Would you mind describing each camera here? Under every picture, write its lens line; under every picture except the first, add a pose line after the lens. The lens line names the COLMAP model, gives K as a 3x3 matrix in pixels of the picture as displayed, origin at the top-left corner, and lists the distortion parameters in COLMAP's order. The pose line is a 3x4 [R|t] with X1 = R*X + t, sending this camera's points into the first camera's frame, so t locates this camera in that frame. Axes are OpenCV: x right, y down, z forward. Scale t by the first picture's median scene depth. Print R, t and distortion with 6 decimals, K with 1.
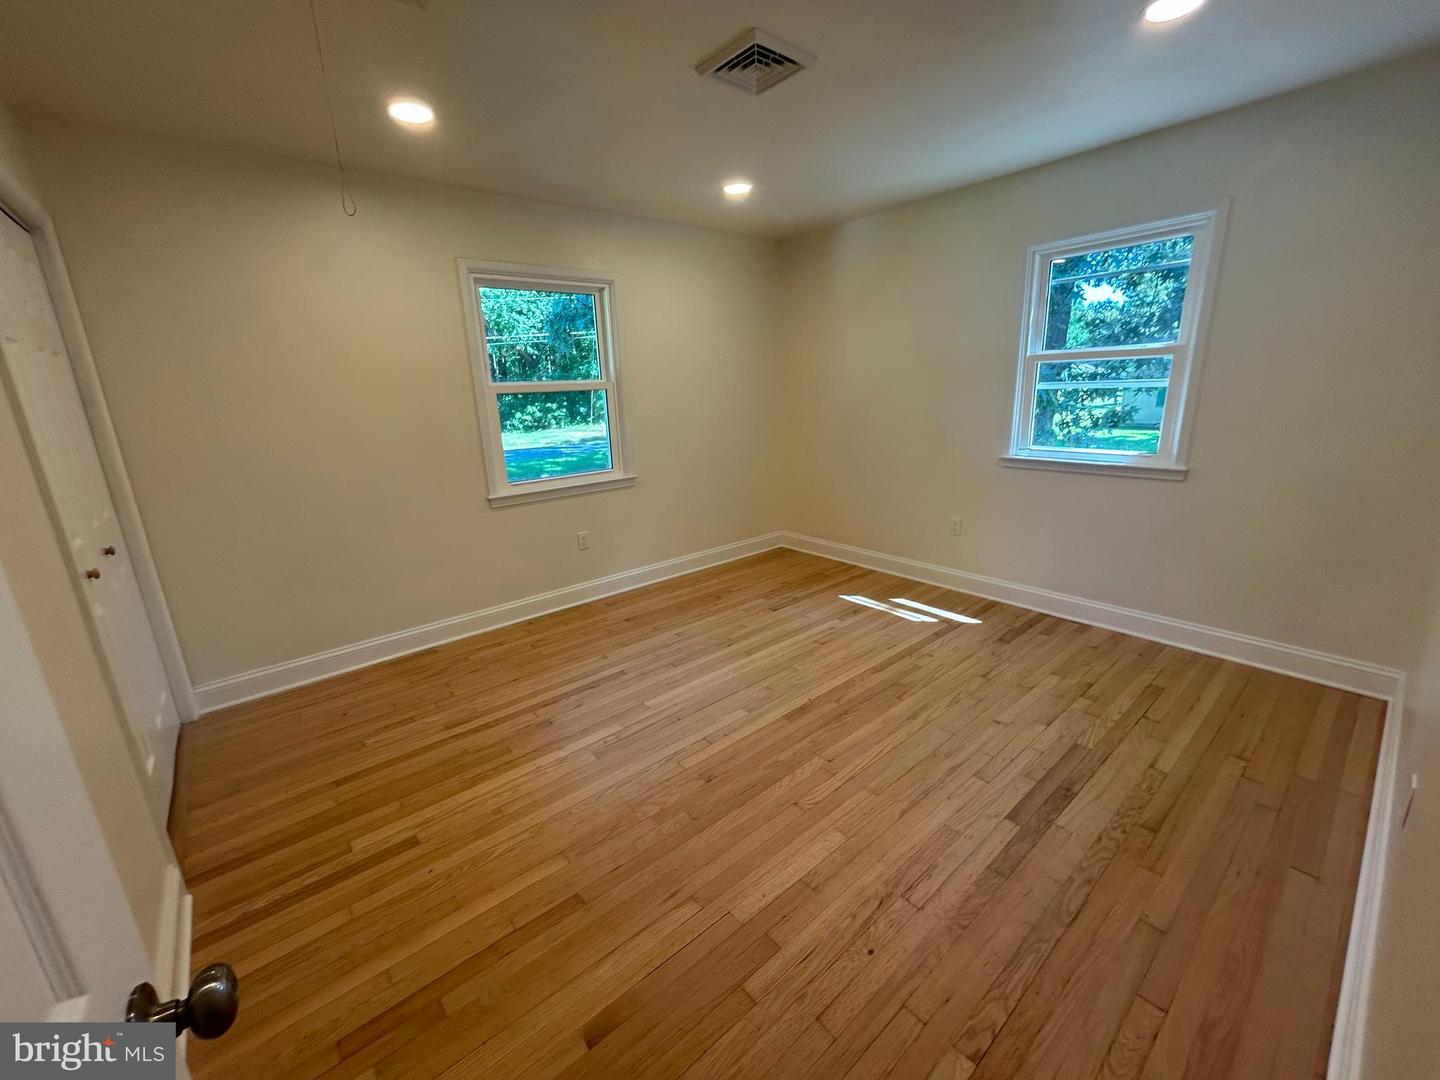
lens RADIAL K [[581.1, 0, 715.2], [0, 581.1, 541.0], [0, 0, 1]] dist [0.002533, 0.000536]
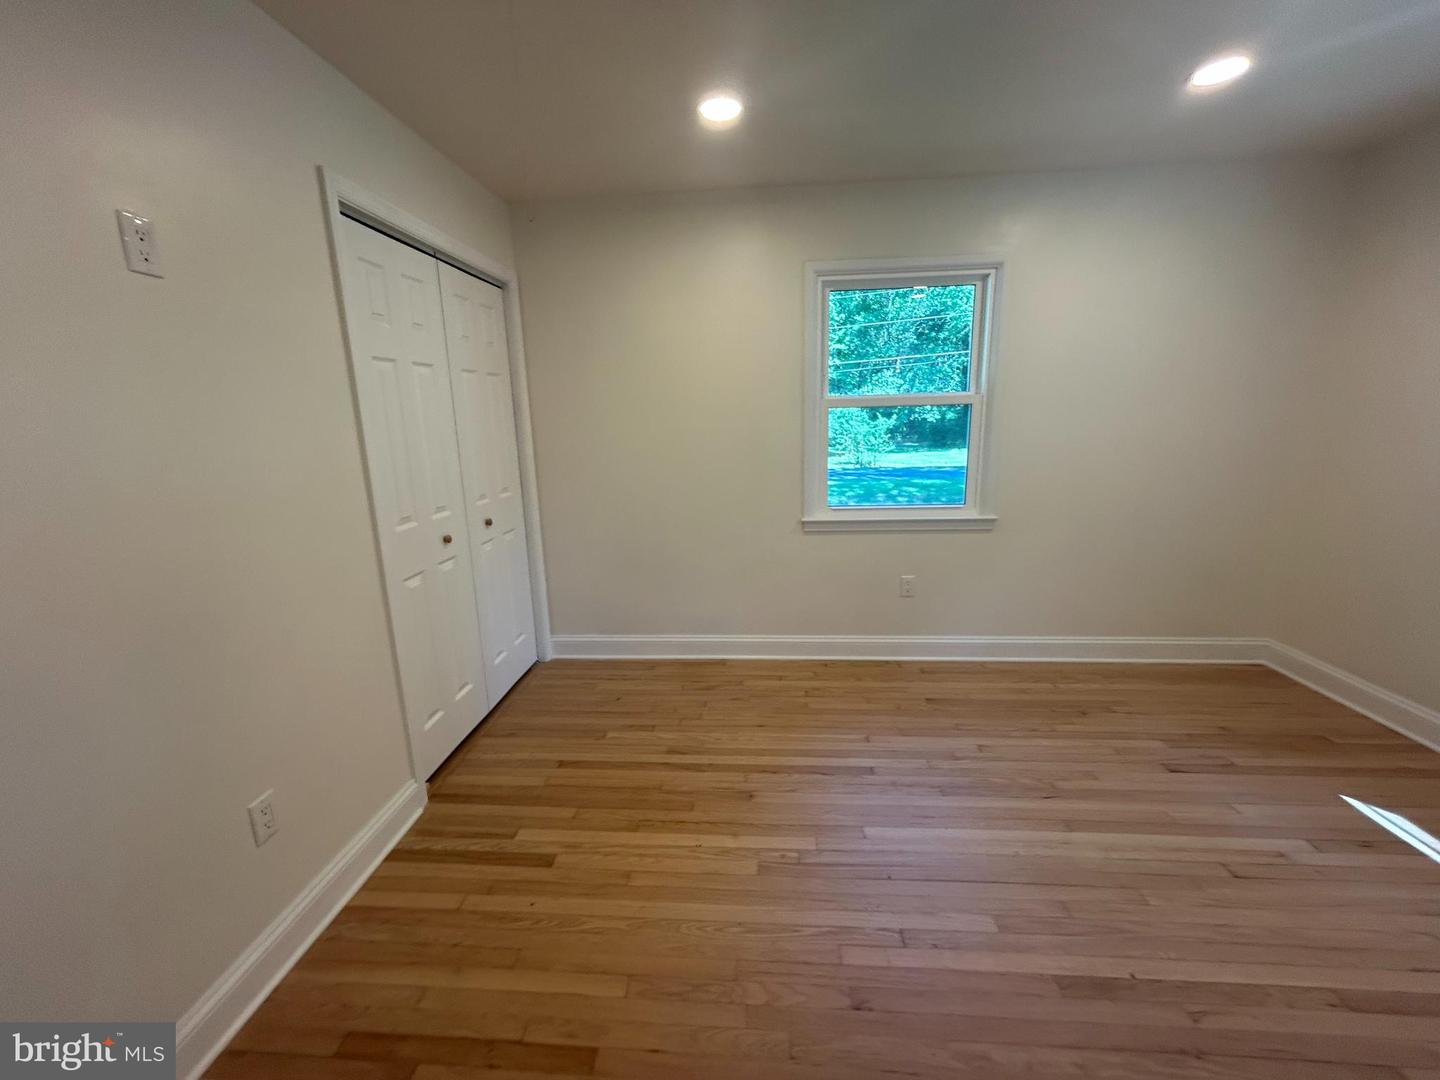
lens RADIAL K [[583.6, 0, 718.4], [0, 583.6, 538.0], [0, 0, 1]] dist [0.001680, 0.000781]
pose [[0.717511, 0.163193, -0.677161, 0.190180], [-0.182982, 0.982183, 0.042818, -0.079763], [0.672083, 0.093186, 0.734588, 0.307738]]
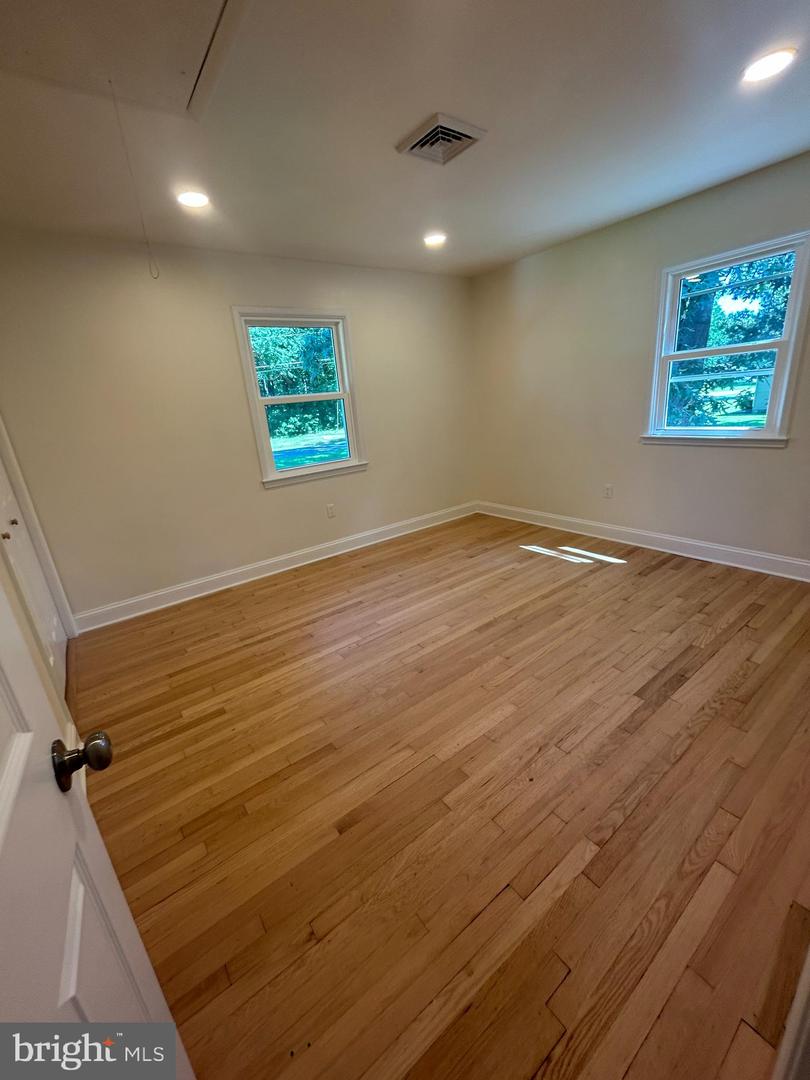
lens RADIAL K [[435.8, 0, 405.0], [0, 435.8, 540.0], [0, 0, 1]] dist [0.002533, 0.000536]
pose [[0.997410, -0.025750, -0.067156, 0.024173], [0.029557, 0.997976, 0.056311, 0.023351], [0.065570, -0.058150, 0.996152, -0.038511]]
